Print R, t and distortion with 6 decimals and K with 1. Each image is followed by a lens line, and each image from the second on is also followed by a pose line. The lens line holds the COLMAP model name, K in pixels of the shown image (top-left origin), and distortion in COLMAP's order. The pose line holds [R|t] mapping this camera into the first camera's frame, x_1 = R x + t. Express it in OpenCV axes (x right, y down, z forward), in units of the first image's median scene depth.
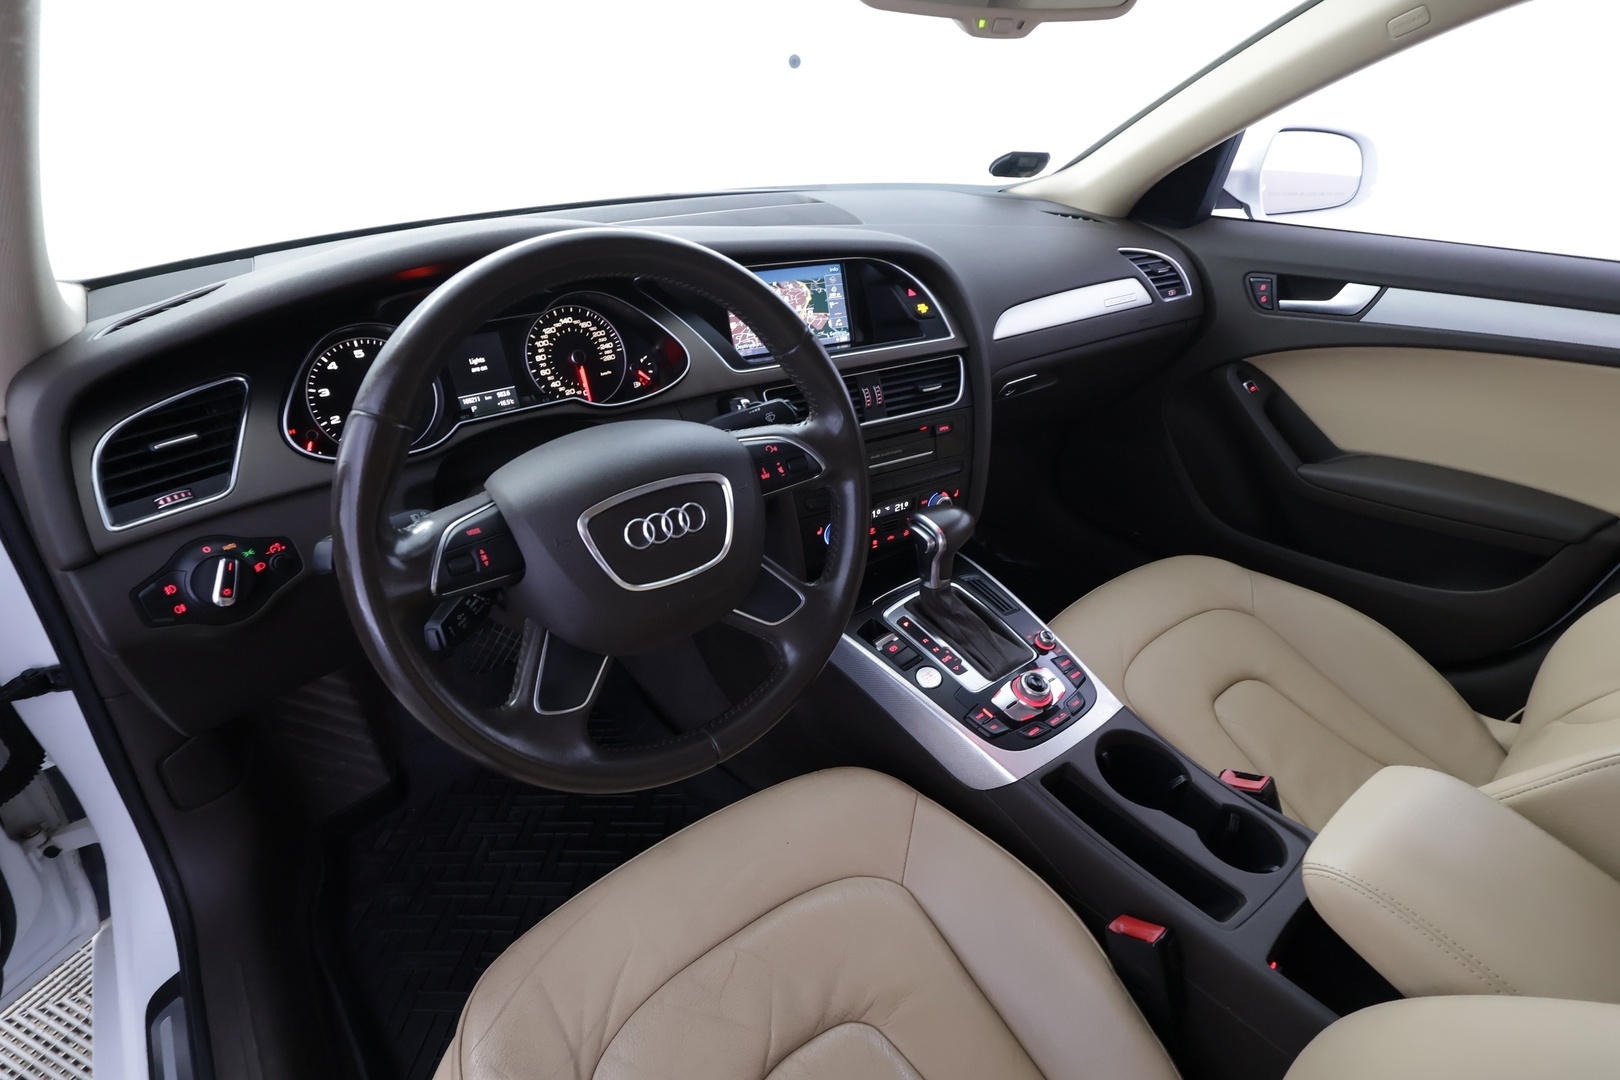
lens RADIAL K [[795.9, 0, 810.0], [0, 795.9, 540.0], [0, 0, 1]] dist [-0.000526, -0.000099]
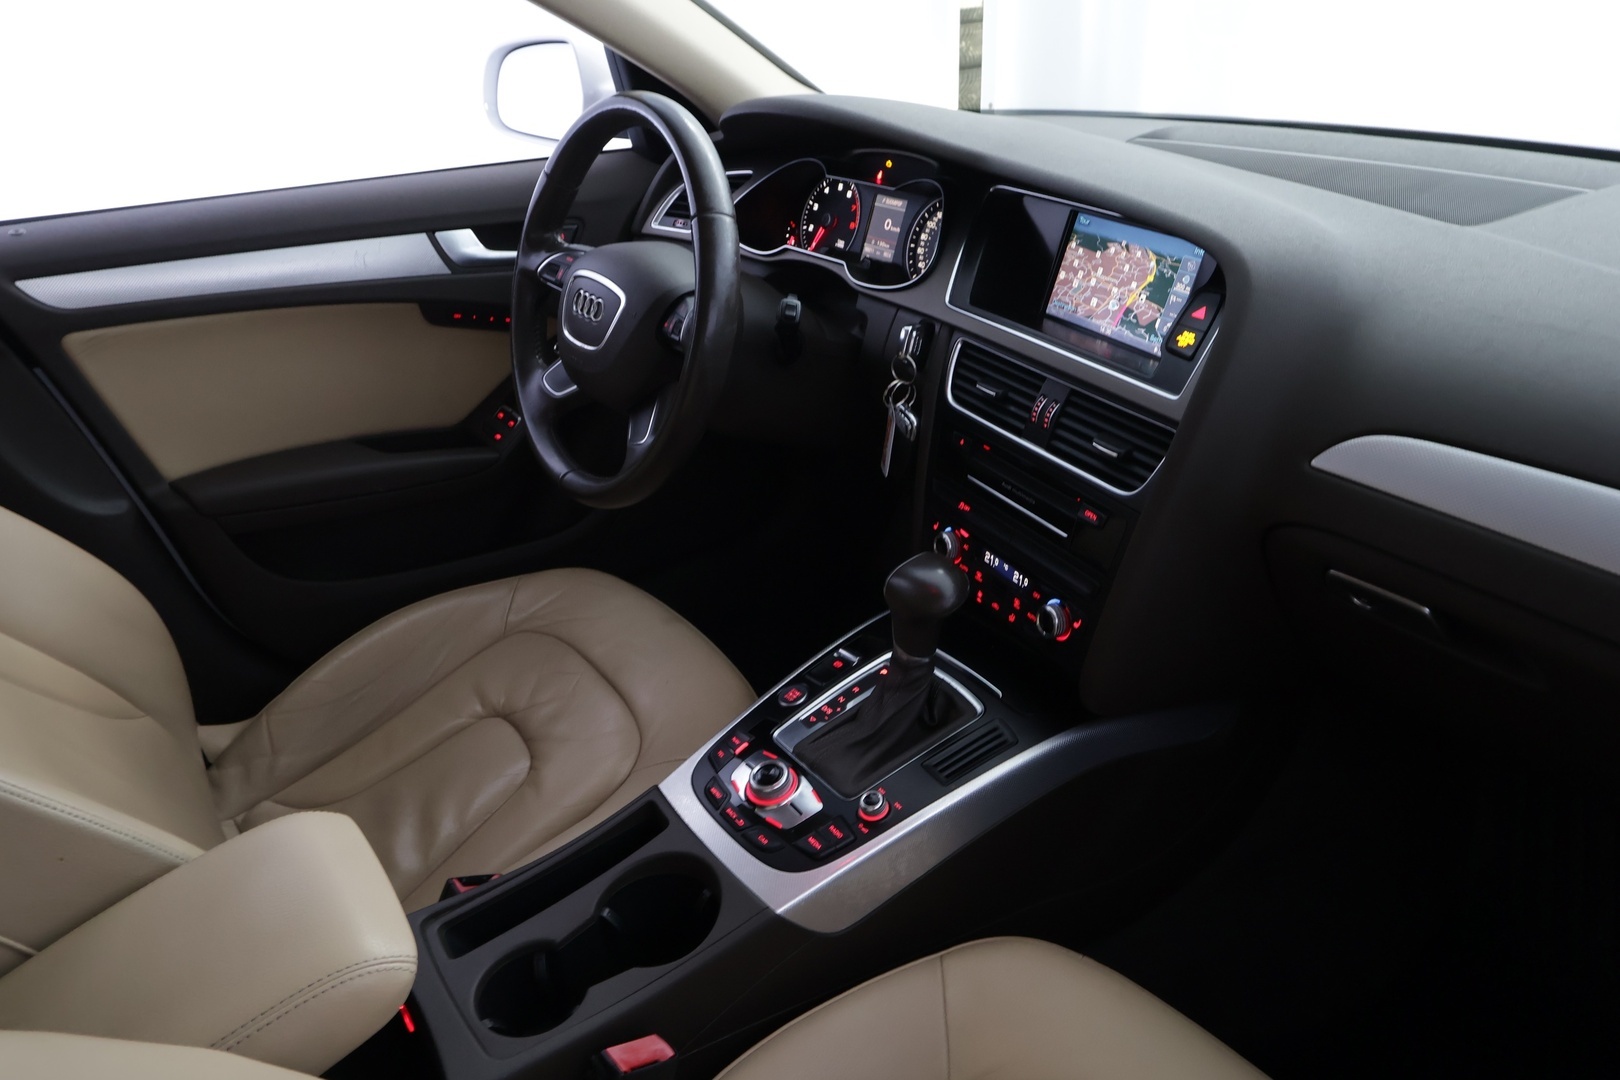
lens RADIAL K [[1097.7, 0, 755.0], [0, 1097.7, 544.8], [0, 0, 1]] dist [-0.003867, -0.001169]
pose [[-0.056703, 0.469431, -0.881147, 1.020415], [-0.463048, 0.769538, 0.439769, -0.404400], [0.884518, 0.432949, 0.173734, 0.657226]]
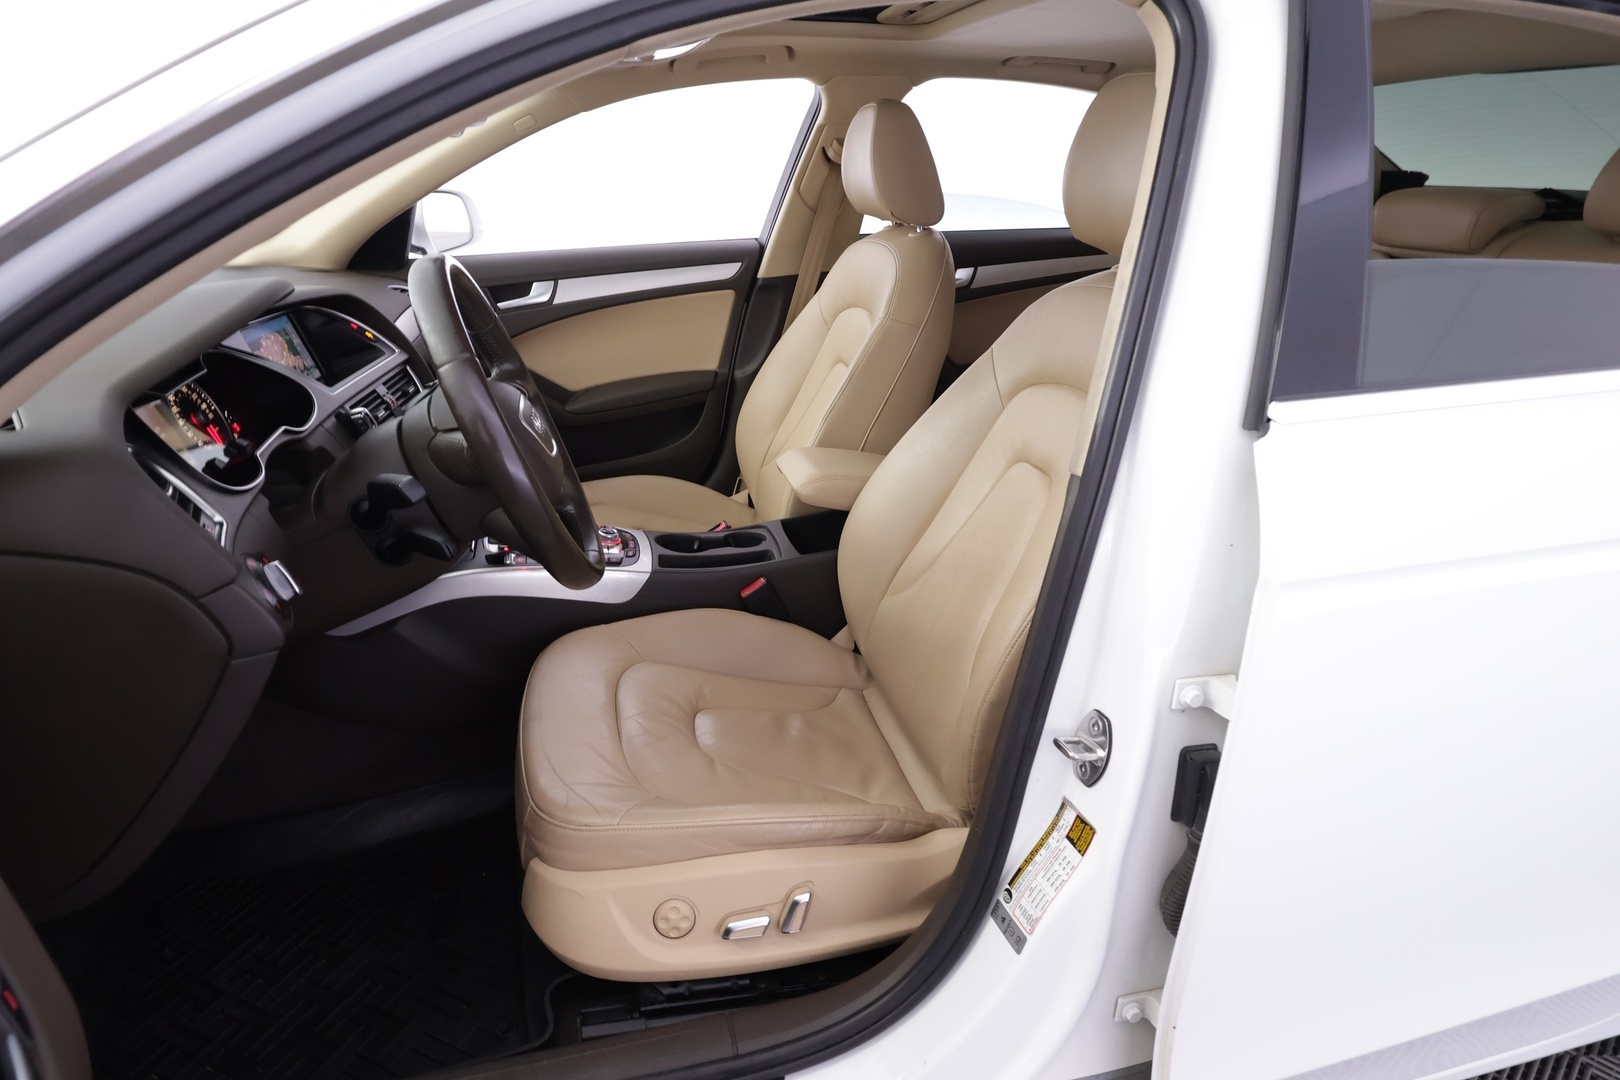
lens RADIAL K [[979.5, 0, 810.0], [0, 979.5, 540.0], [0, 0, 1]] dist [0.000089, -0.000171]
pose [[0.391600, -0.359671, 0.846928, -1.034050], [0.497037, 0.857281, 0.134249, 0.122461], [-0.774341, 0.368382, 0.514481, -0.202313]]
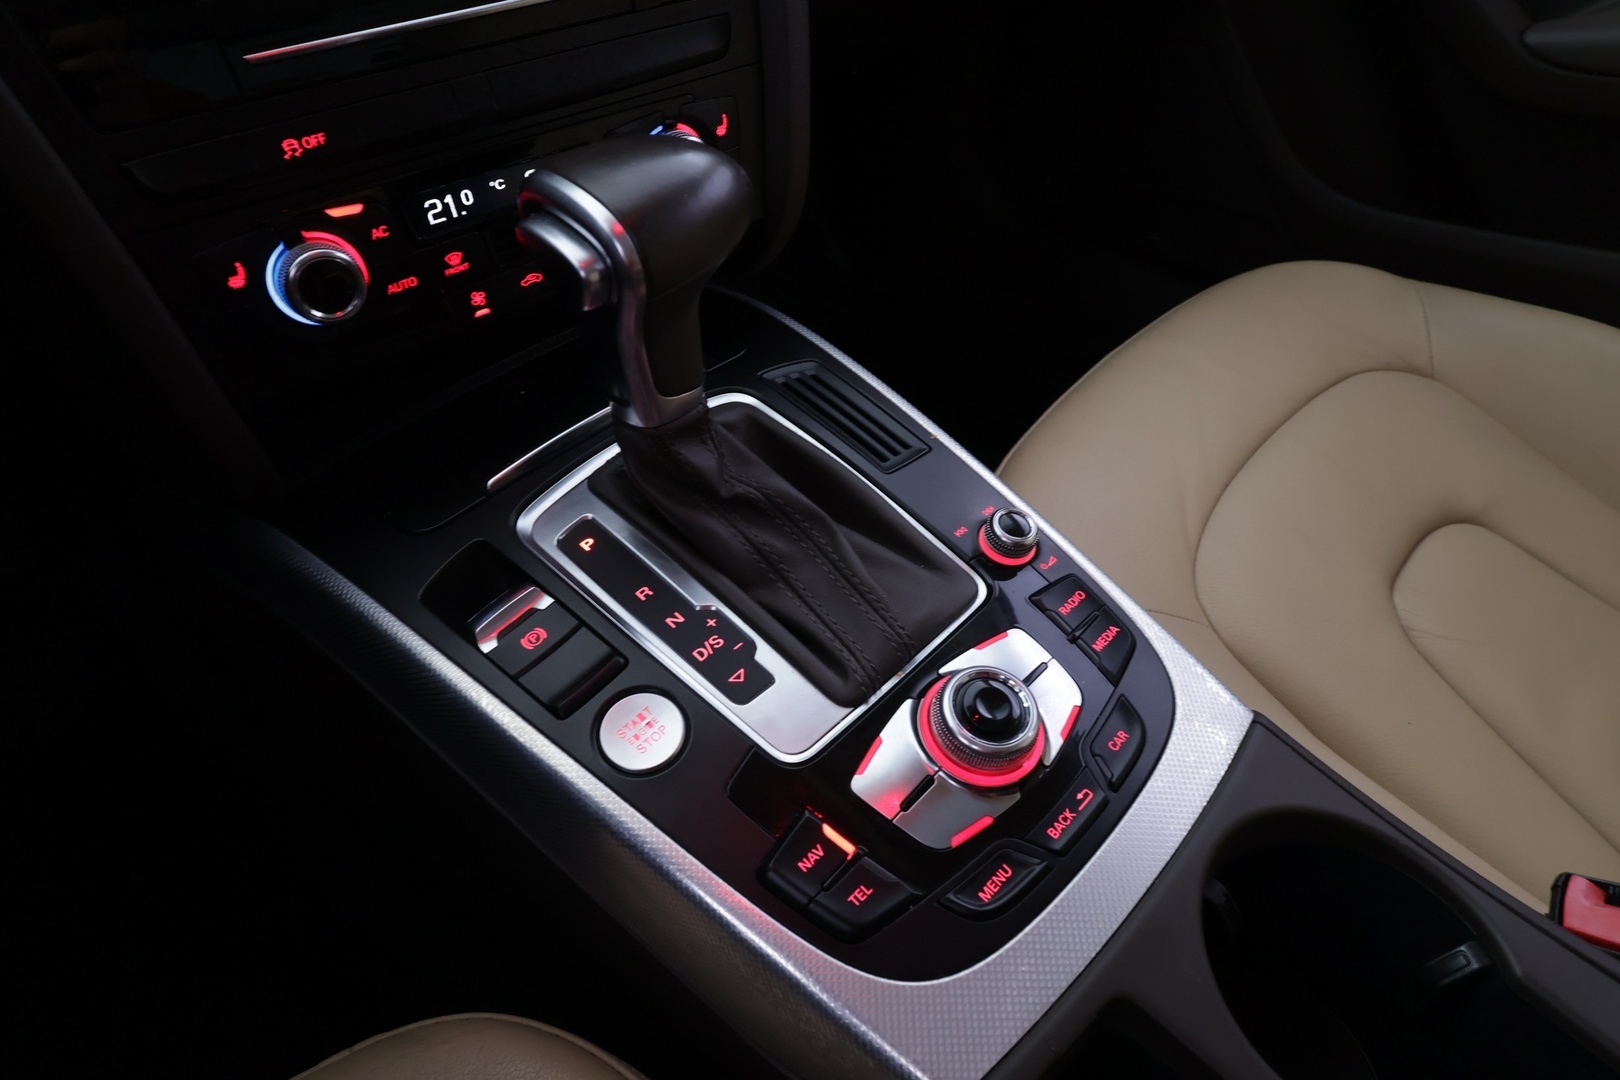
lens RADIAL K [[1019.5, 0, 811.7], [0, 1019.5, 571.7], [0, 0, 1]] dist [-0.001702, -0.002286]
pose [[0.986509, -0.137808, 0.088369, 0.173391], [0.113124, 0.964032, 0.240510, 0.027089], [-0.118335, -0.227268, 0.966616, 0.588793]]
